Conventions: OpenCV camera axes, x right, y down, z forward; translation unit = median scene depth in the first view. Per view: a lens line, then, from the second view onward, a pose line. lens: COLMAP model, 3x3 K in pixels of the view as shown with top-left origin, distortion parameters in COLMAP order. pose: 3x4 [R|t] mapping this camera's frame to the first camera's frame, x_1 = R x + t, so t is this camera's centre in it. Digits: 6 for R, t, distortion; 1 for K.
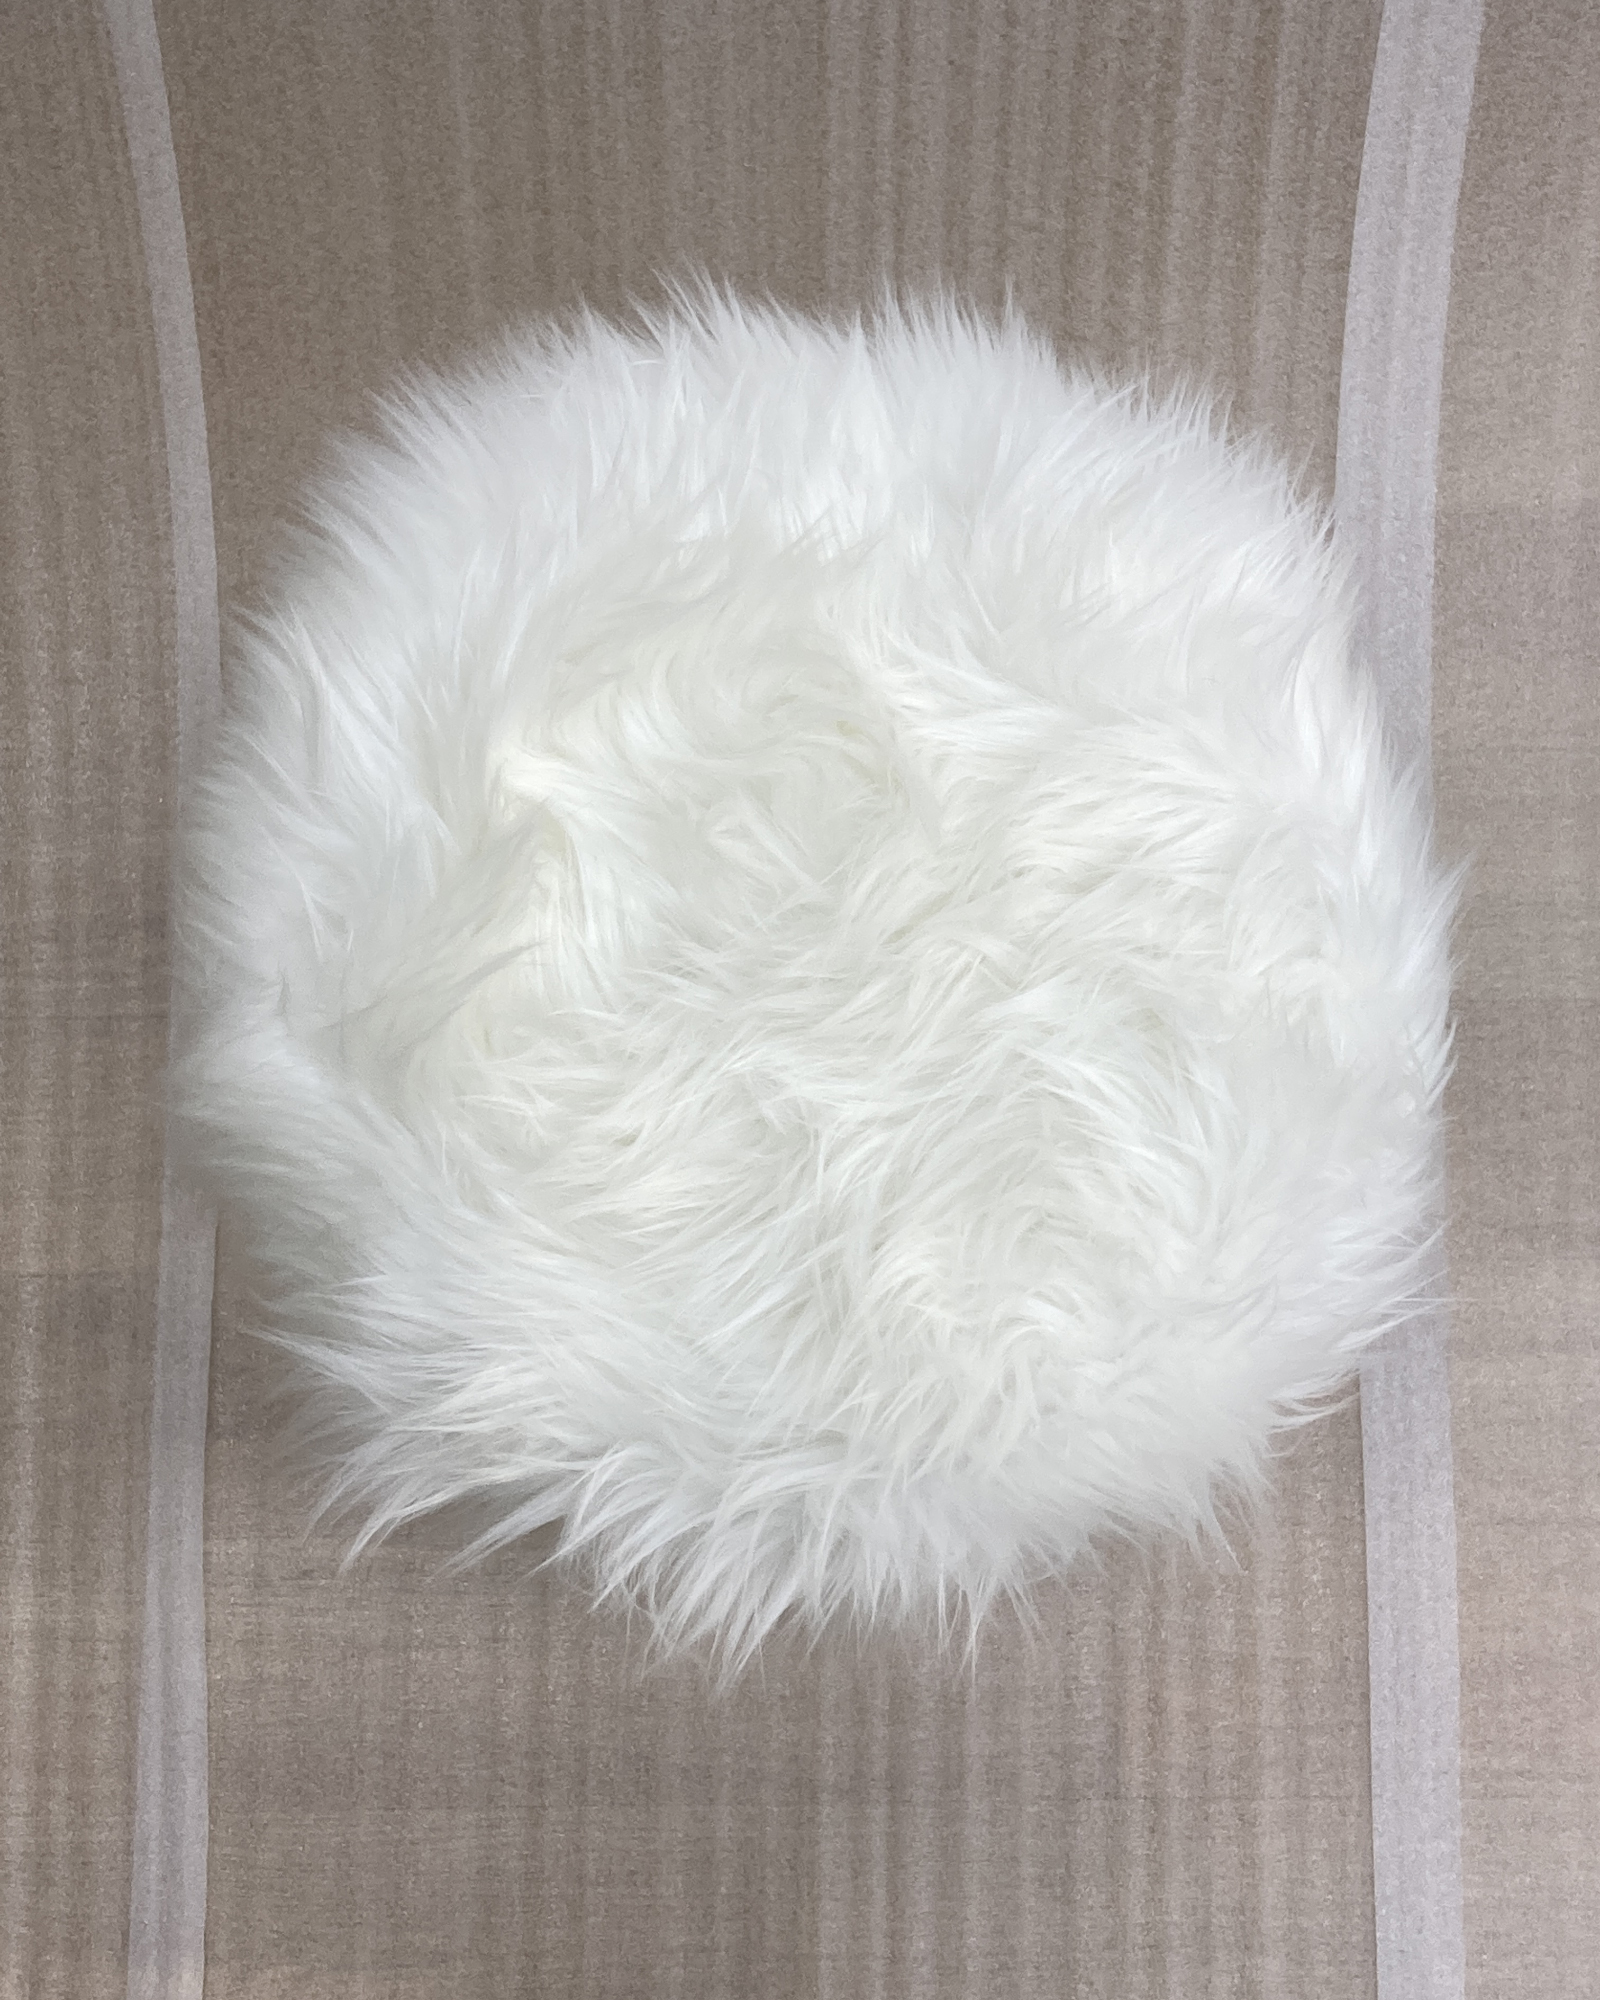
lens RADIAL K [[3094.5, 0, 793.9], [0, 3094.5, 1002.0], [0, 0, 1]] dist [0.089787, 0.000000]
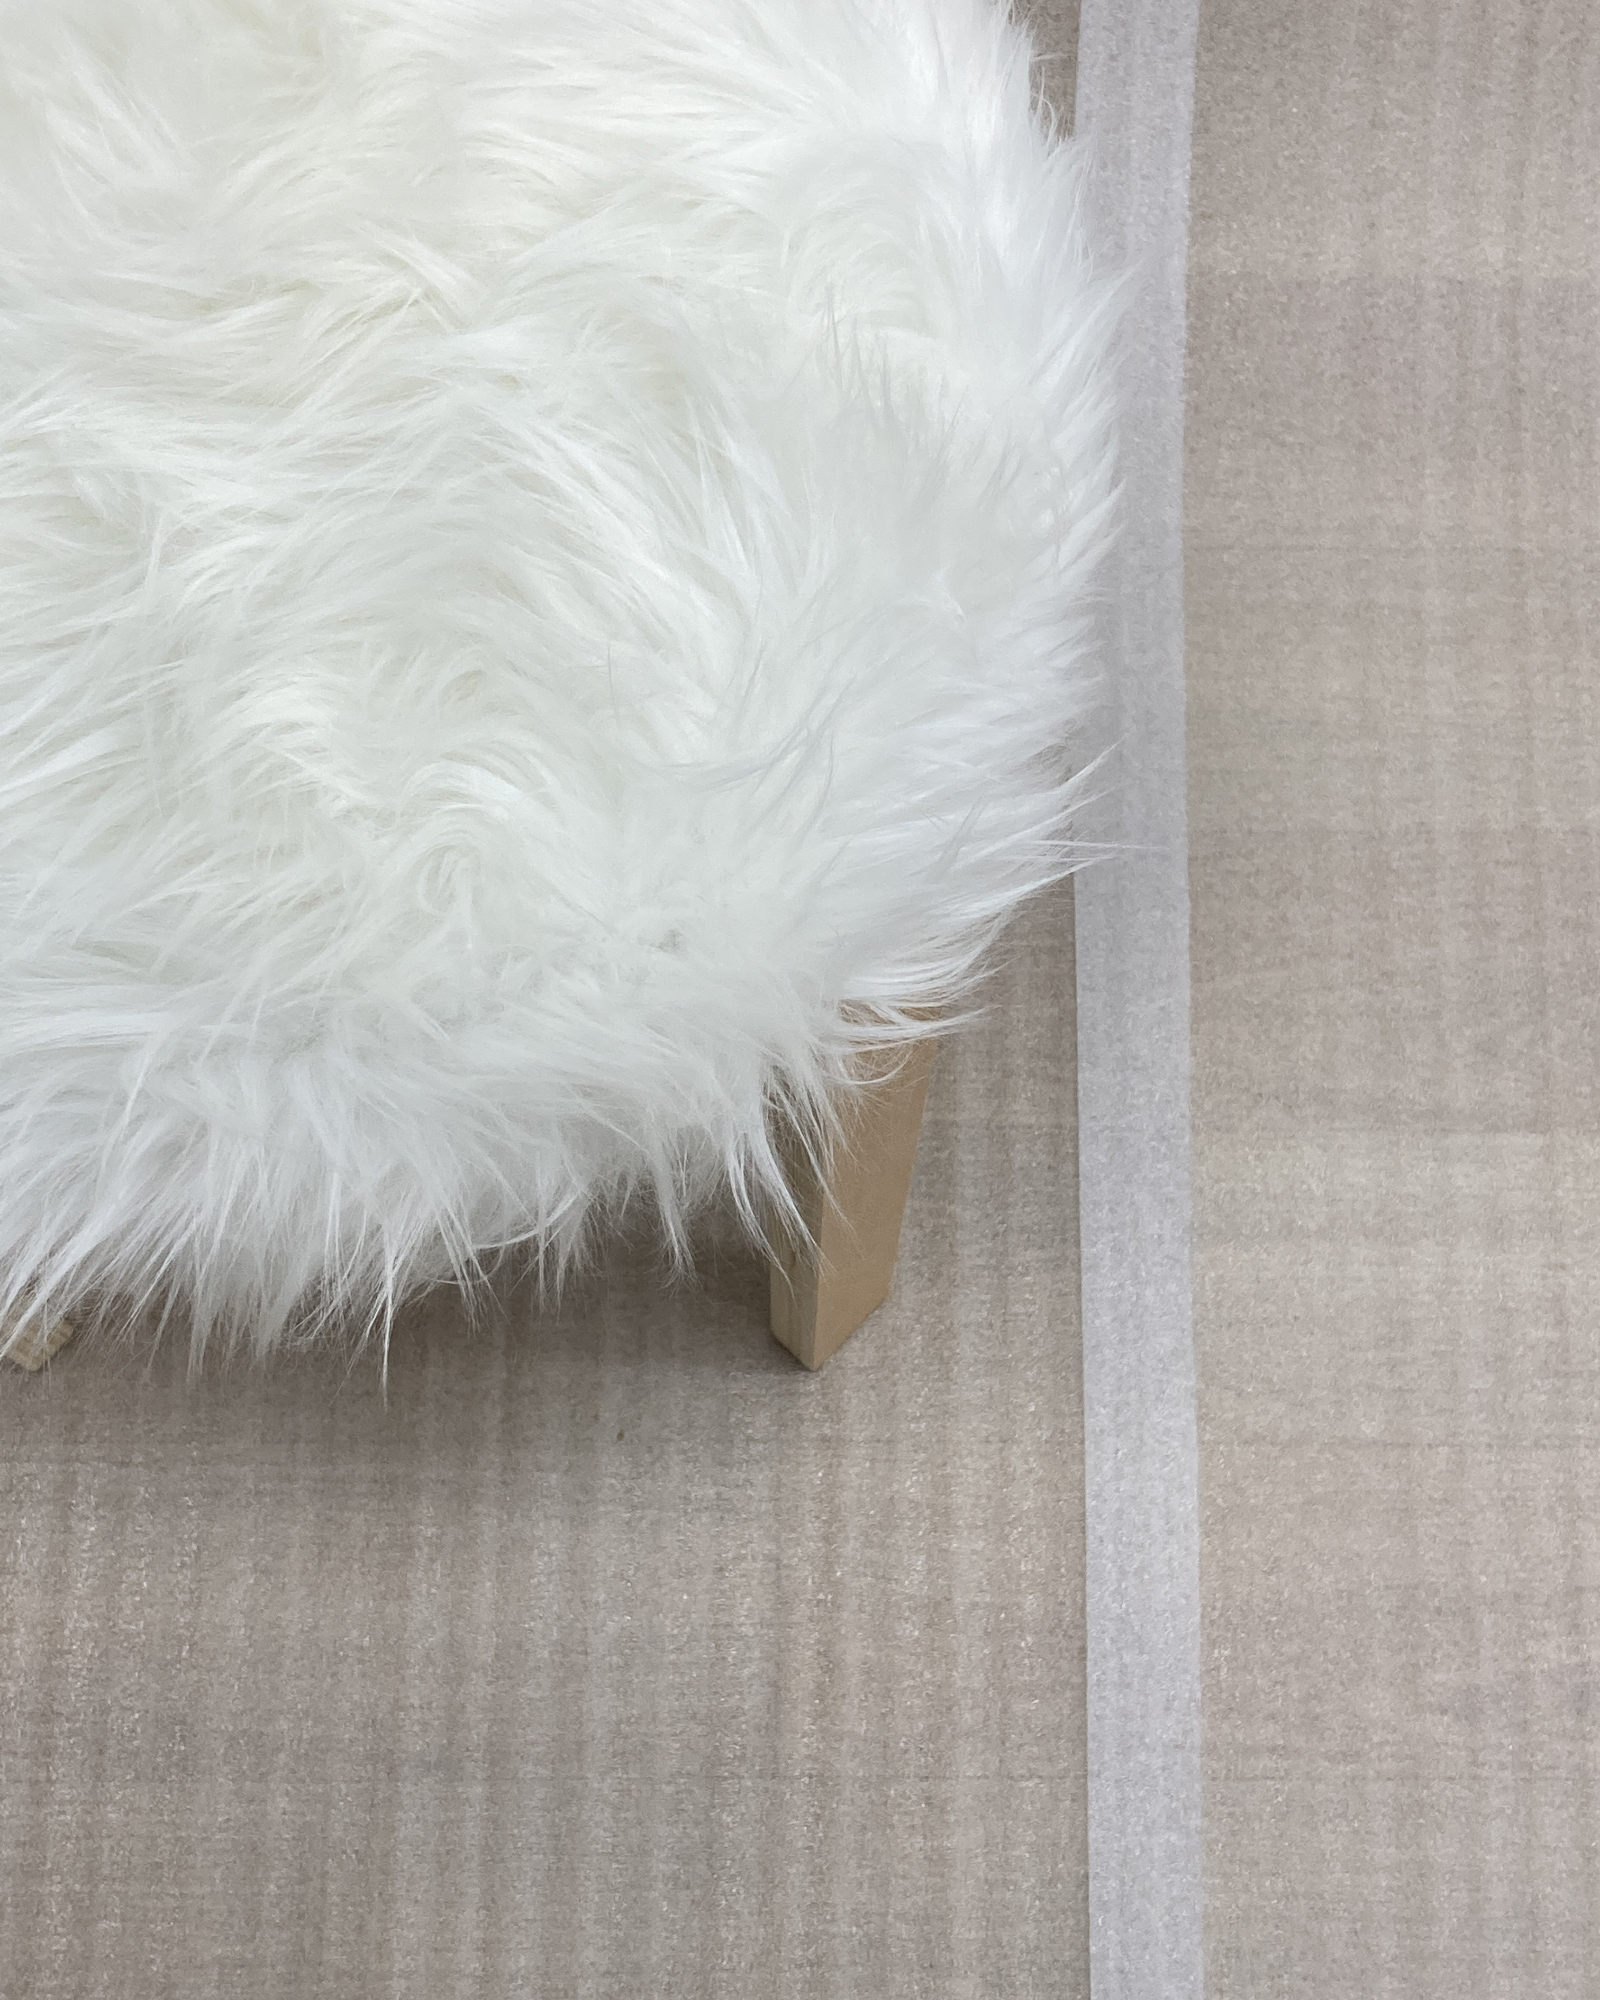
lens RADIAL K [[2940.2, 0, 807.4], [0, 2940.2, 997.0], [0, 0, 1]] dist [0.048495, 0.000000]
pose [[0.998701, 0.021450, 0.046220, 0.072609], [-0.017547, 0.996374, -0.083256, 0.118499], [-0.047839, 0.082337, 0.995456, 0.225559]]
